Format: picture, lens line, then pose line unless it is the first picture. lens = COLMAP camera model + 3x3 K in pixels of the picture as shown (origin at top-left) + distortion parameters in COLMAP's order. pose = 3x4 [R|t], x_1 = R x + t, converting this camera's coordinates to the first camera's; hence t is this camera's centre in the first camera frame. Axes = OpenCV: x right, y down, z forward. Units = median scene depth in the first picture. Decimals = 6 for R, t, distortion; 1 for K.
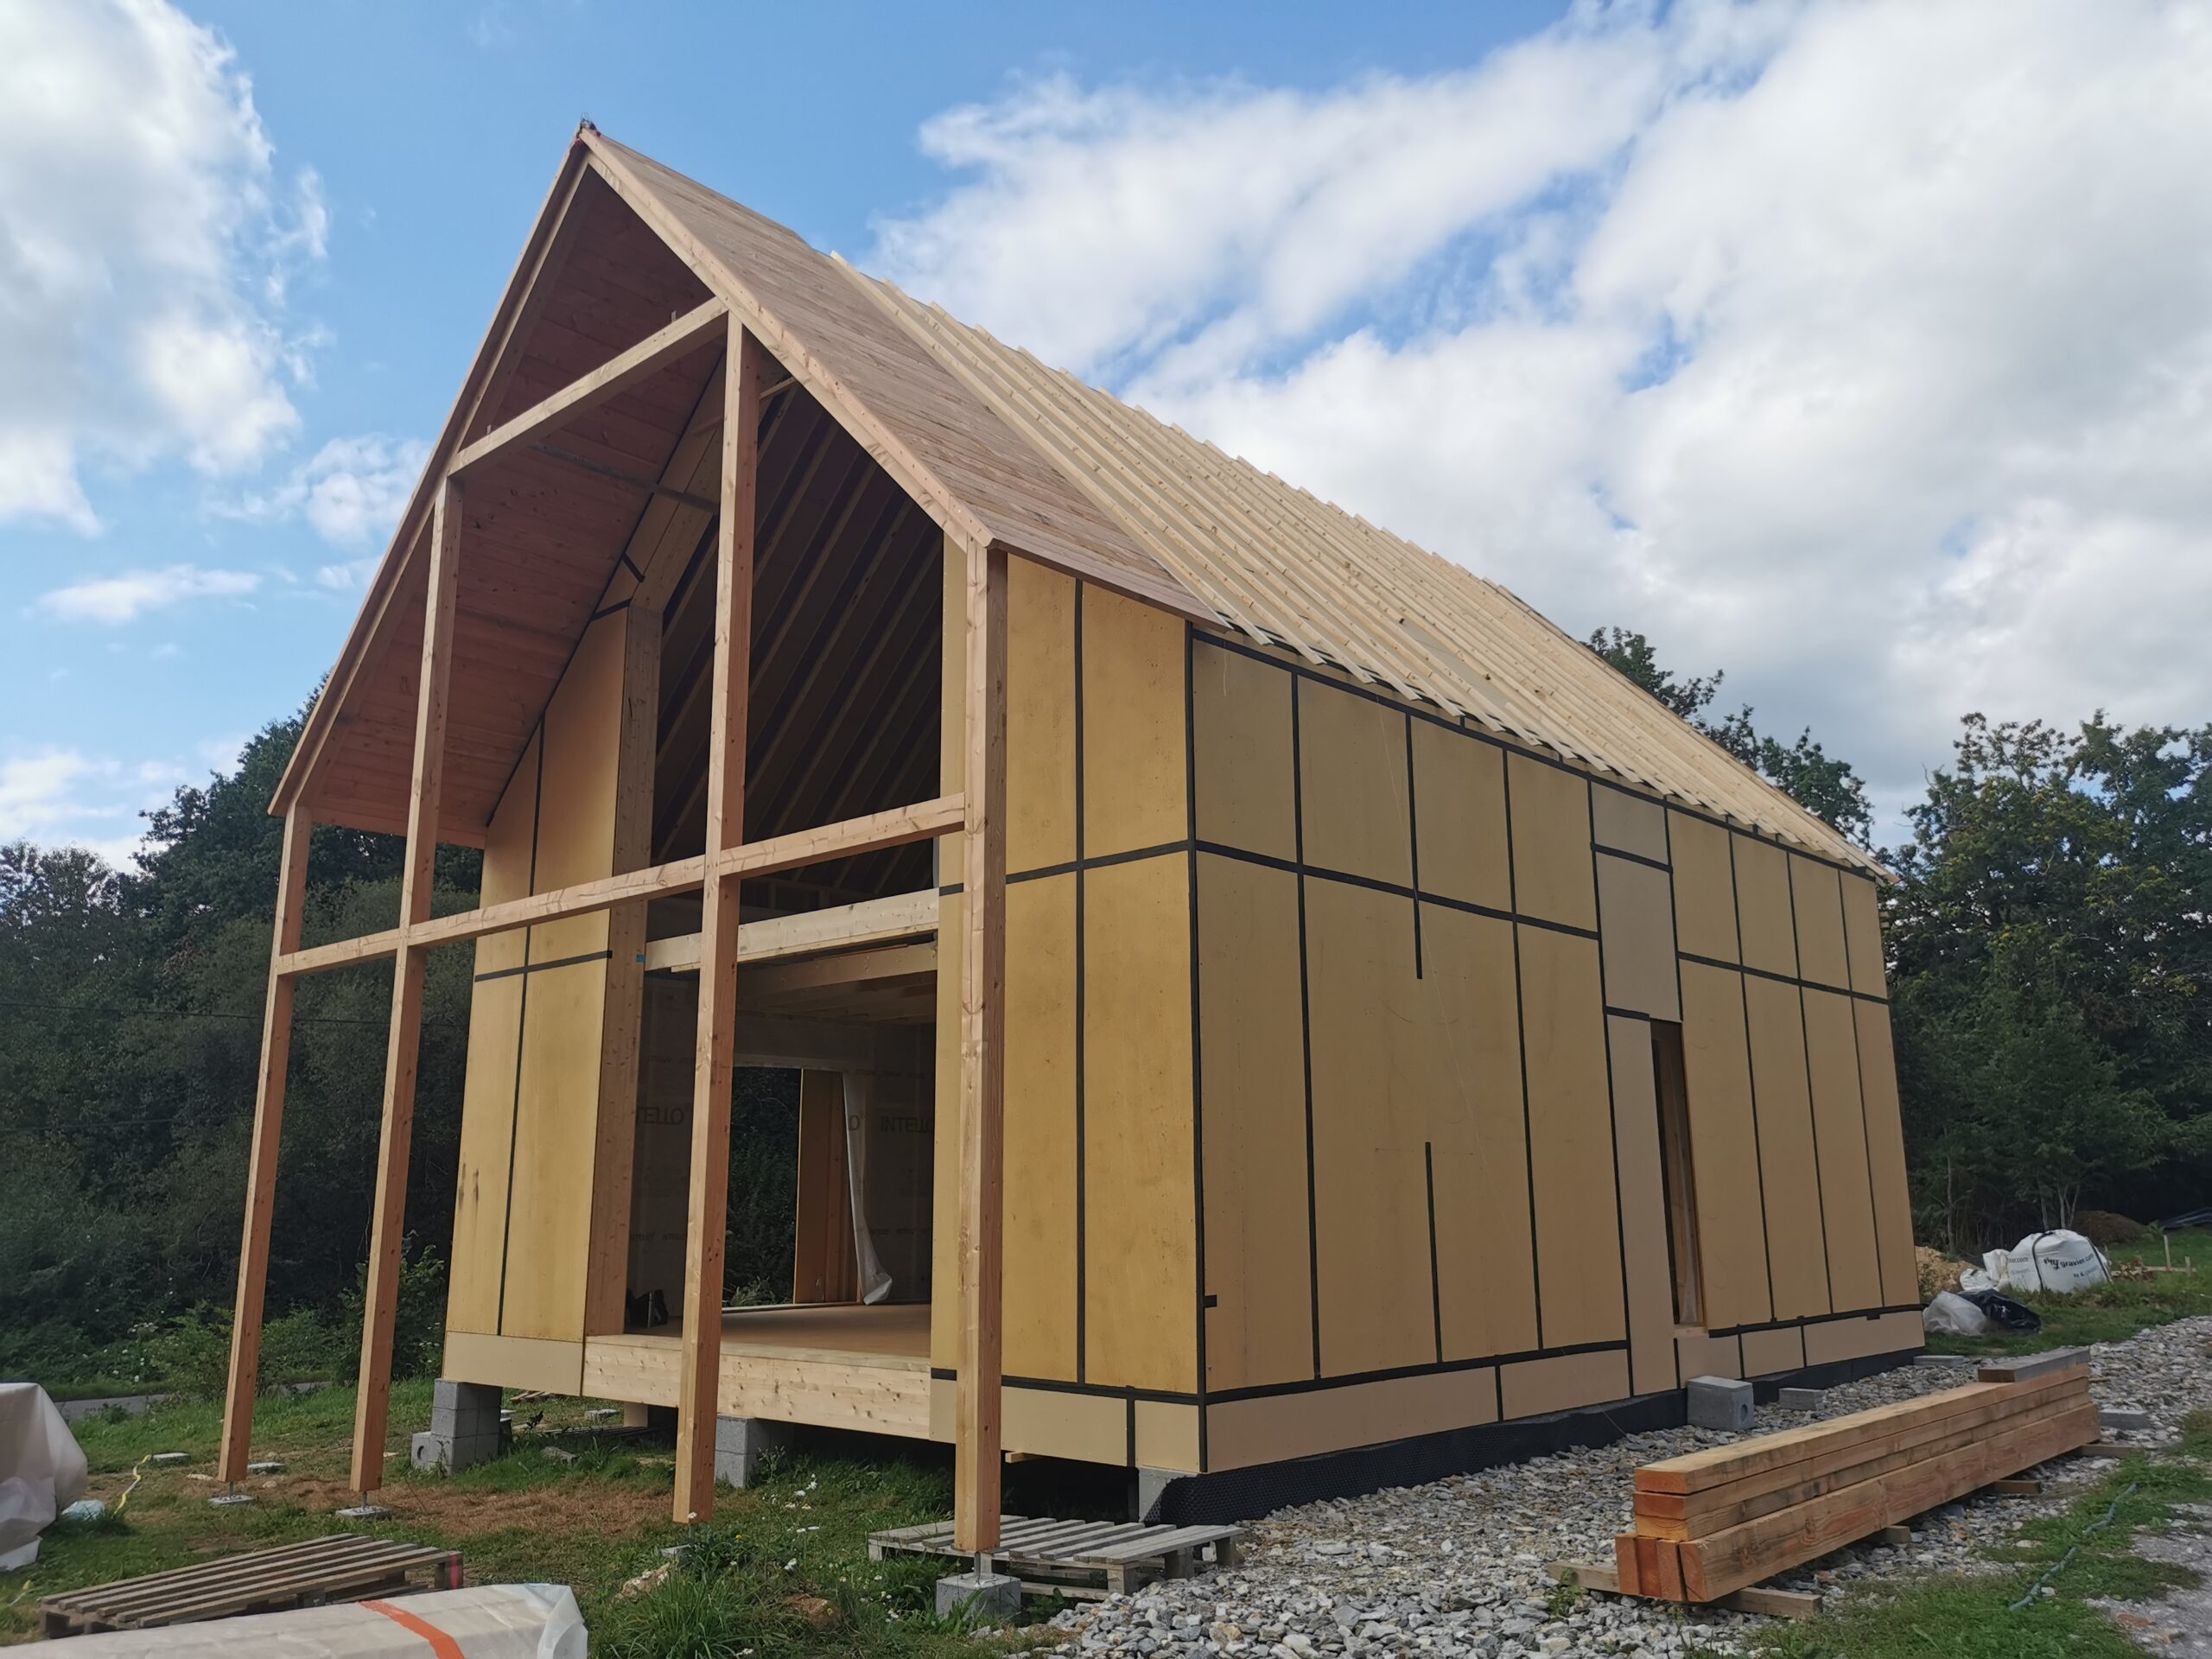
lens RADIAL K [[1749.7, 0, 1086.5], [0, 1749.7, 838.5], [0, 0, 1]] dist [0.026989, -0.011212]
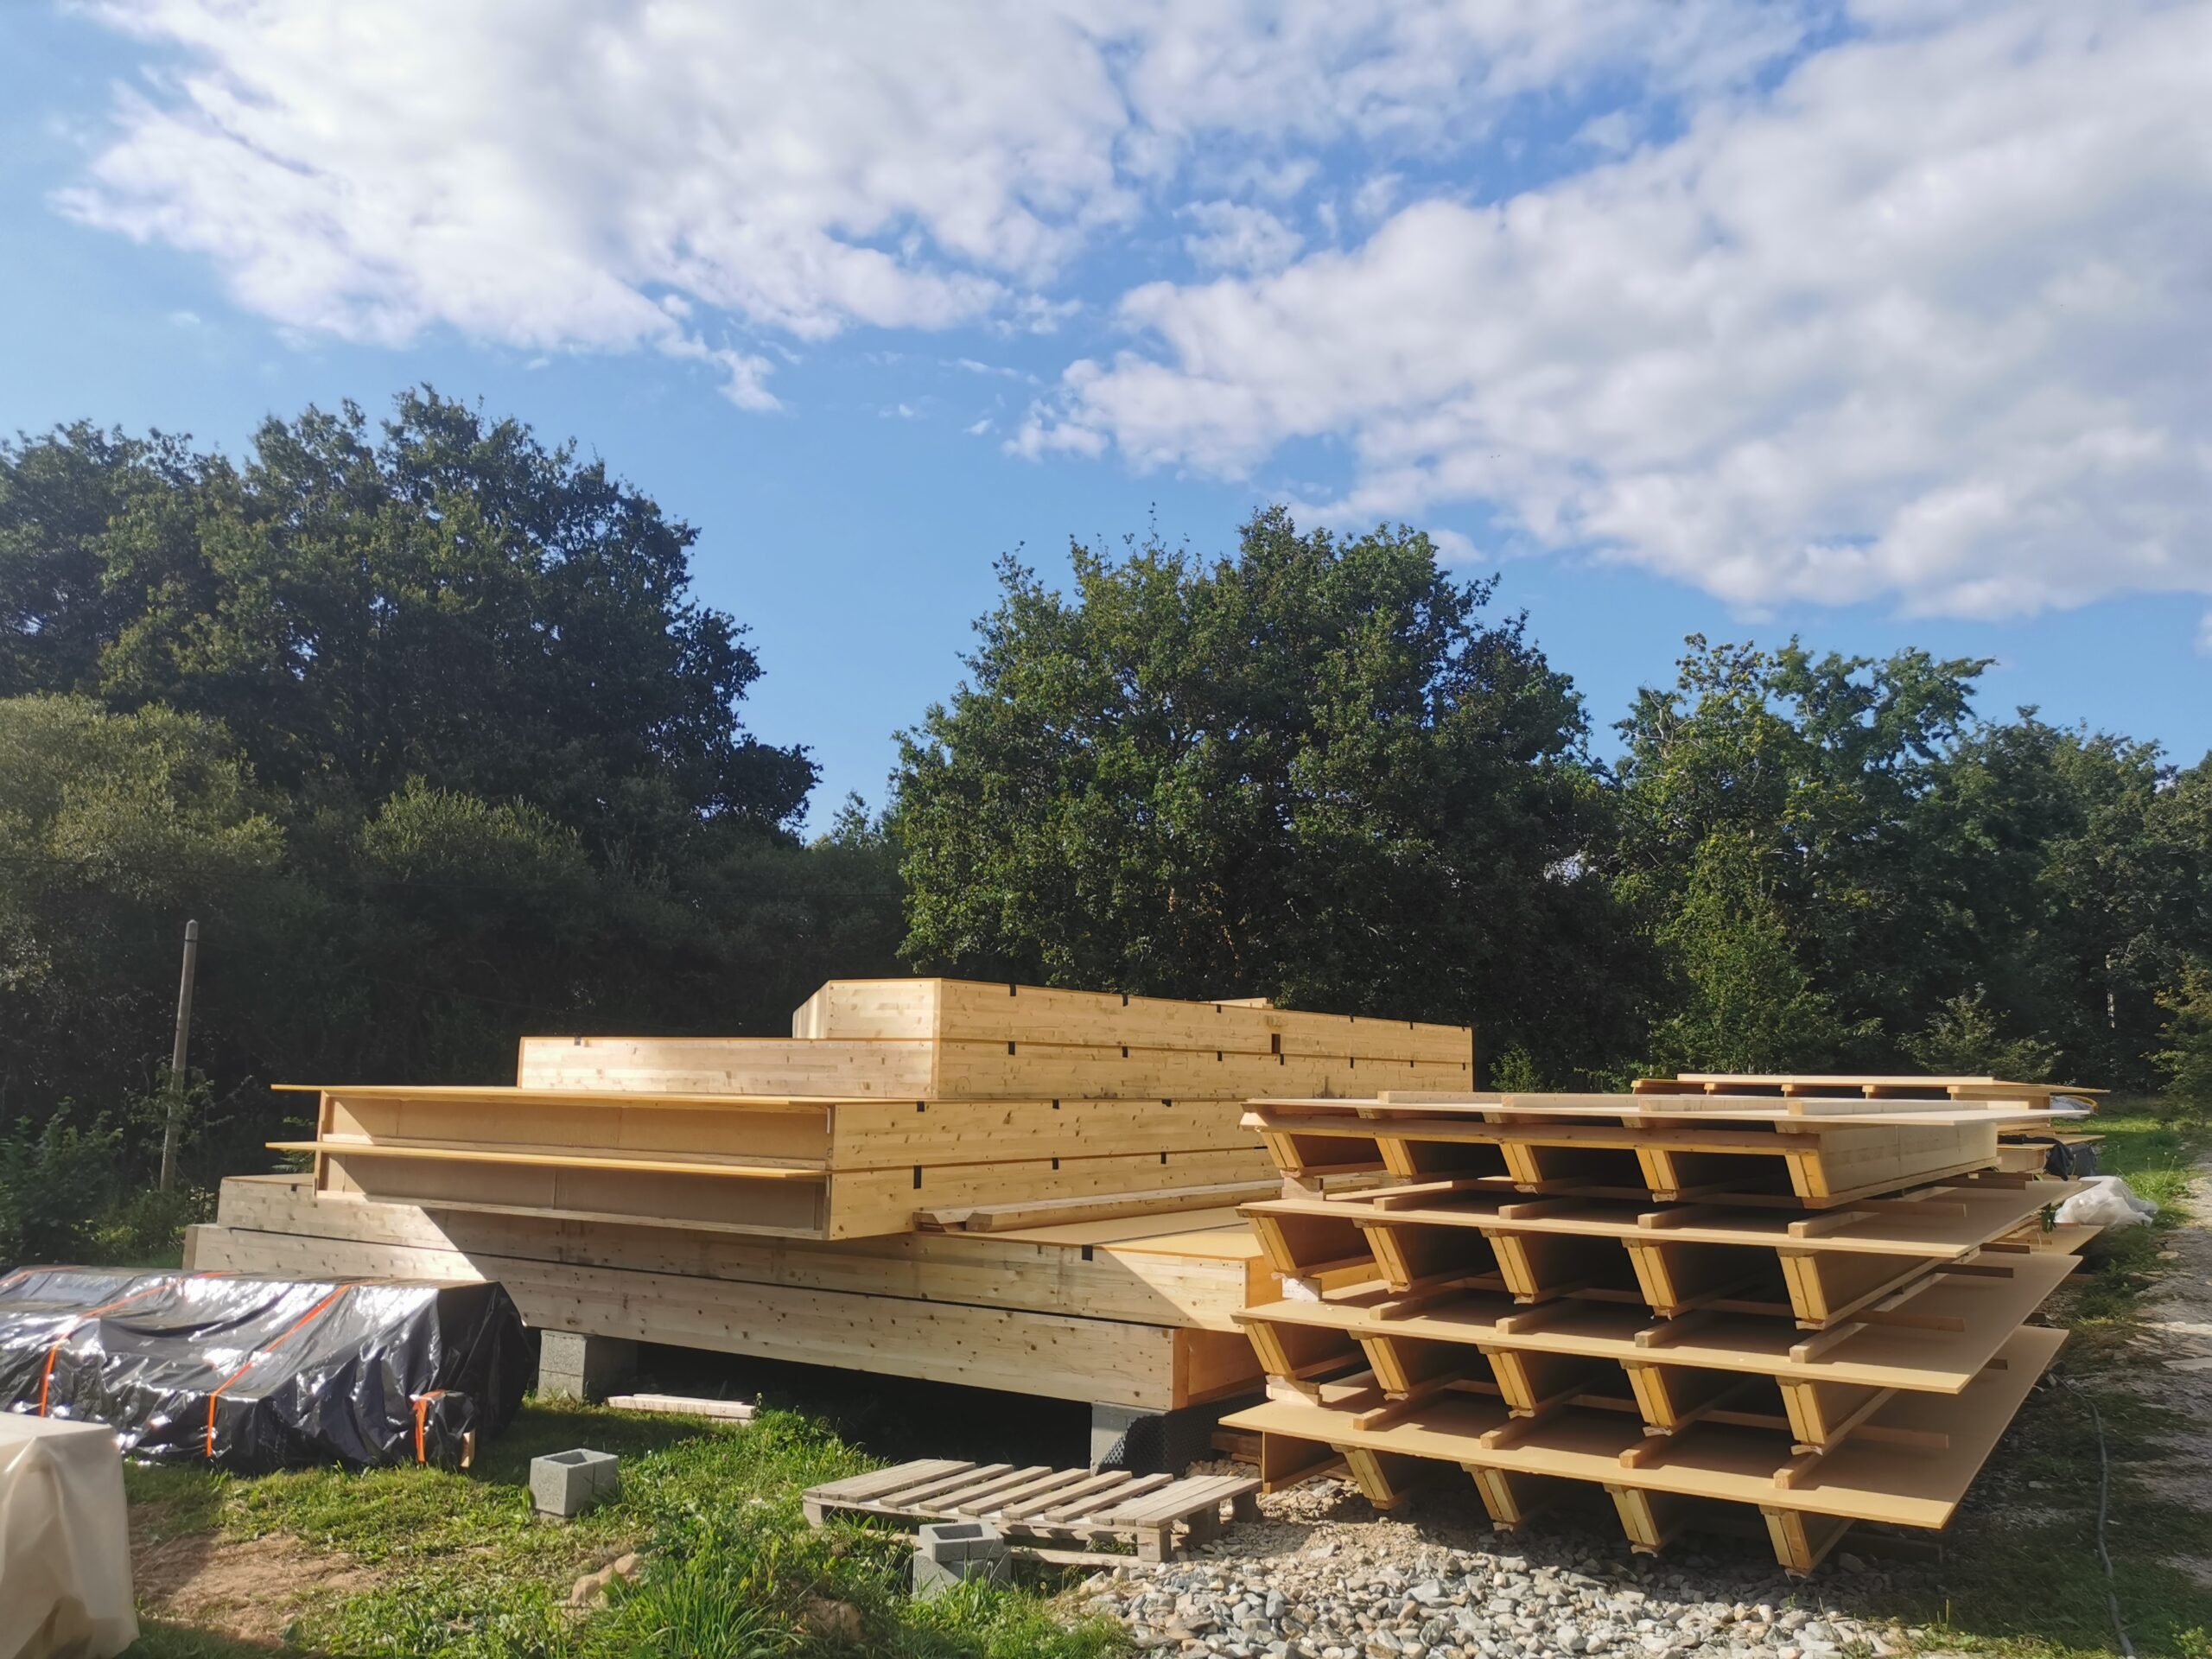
lens RADIAL K [[1749.7, 0, 1103.4], [0, 1749.7, 834.3], [0, 0, 1]] dist [0.026989, -0.011212]
pose [[0.982398, 0.048948, 0.180274, -0.078922], [-0.061521, 0.995999, 0.064823, 0.004628], [-0.176380, -0.074772, 0.981478, 0.078031]]
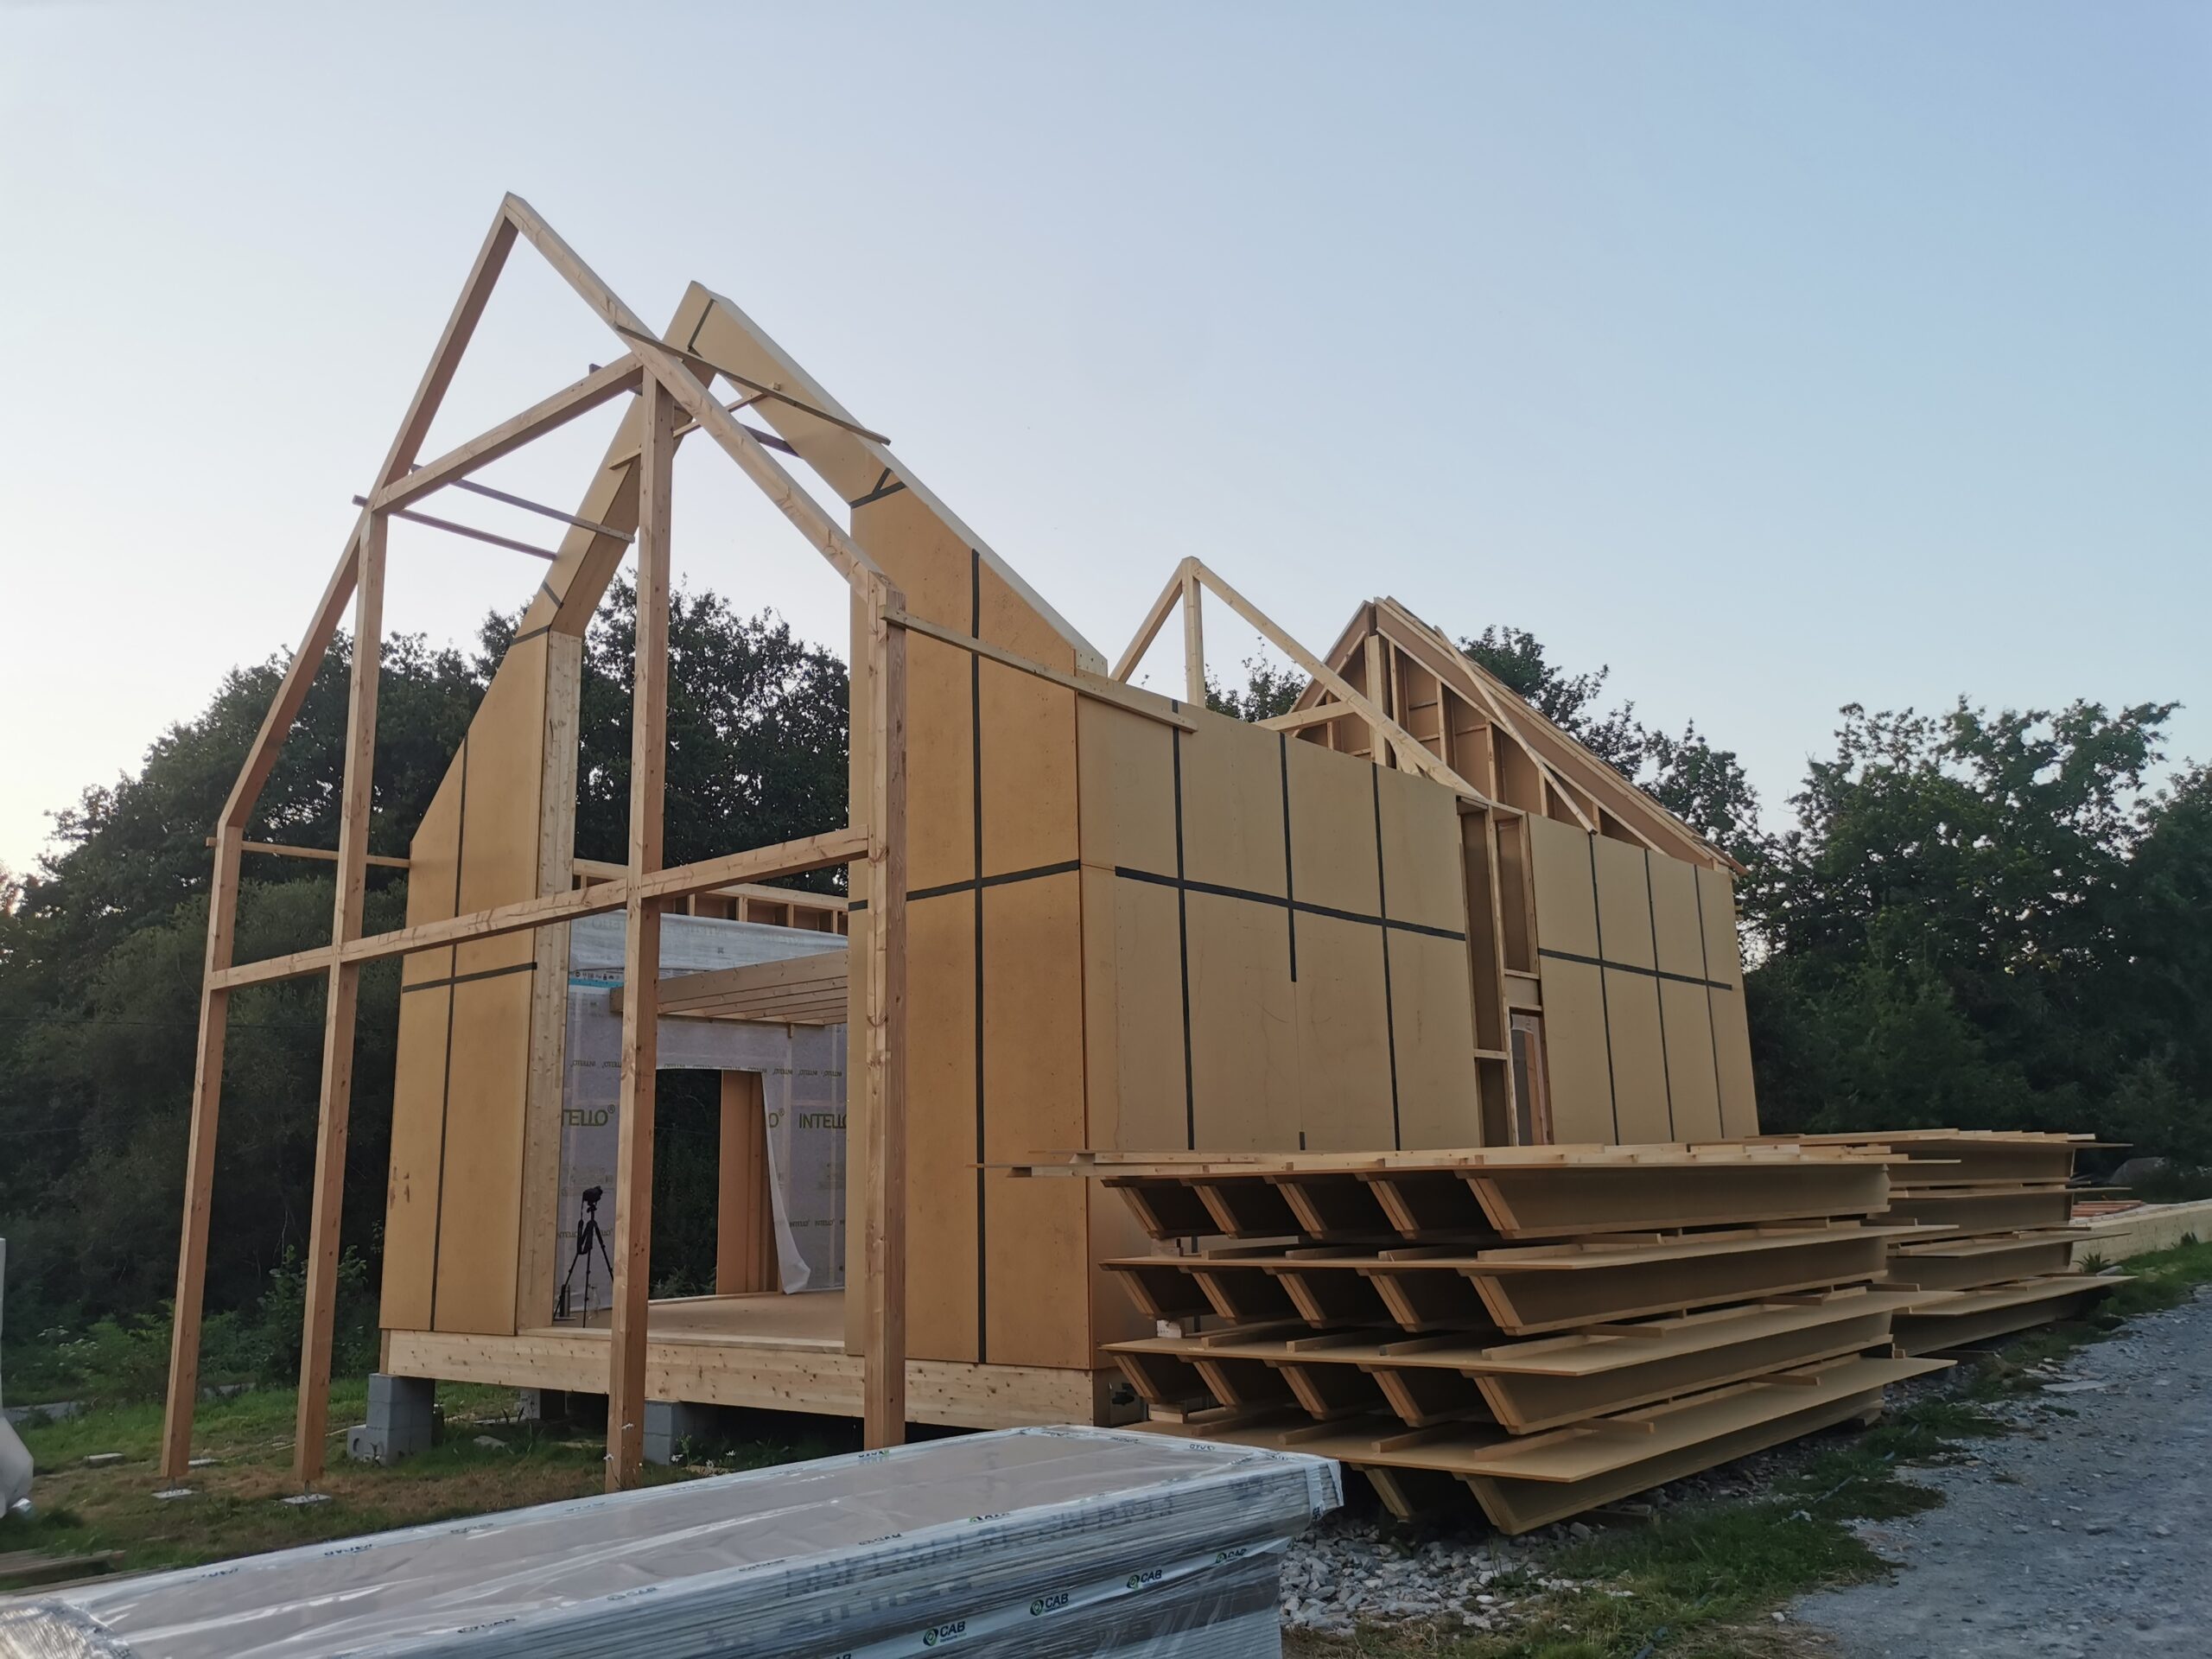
lens RADIAL K [[1749.7, 0, 1083.8], [0, 1749.7, 830.6], [0, 0, 1]] dist [0.026989, -0.011212]
pose [[0.998985, -0.010463, 0.043813, 0.010190], [0.010294, 0.999939, 0.004072, -0.014458], [-0.043853, -0.003617, 0.999031, -0.057927]]
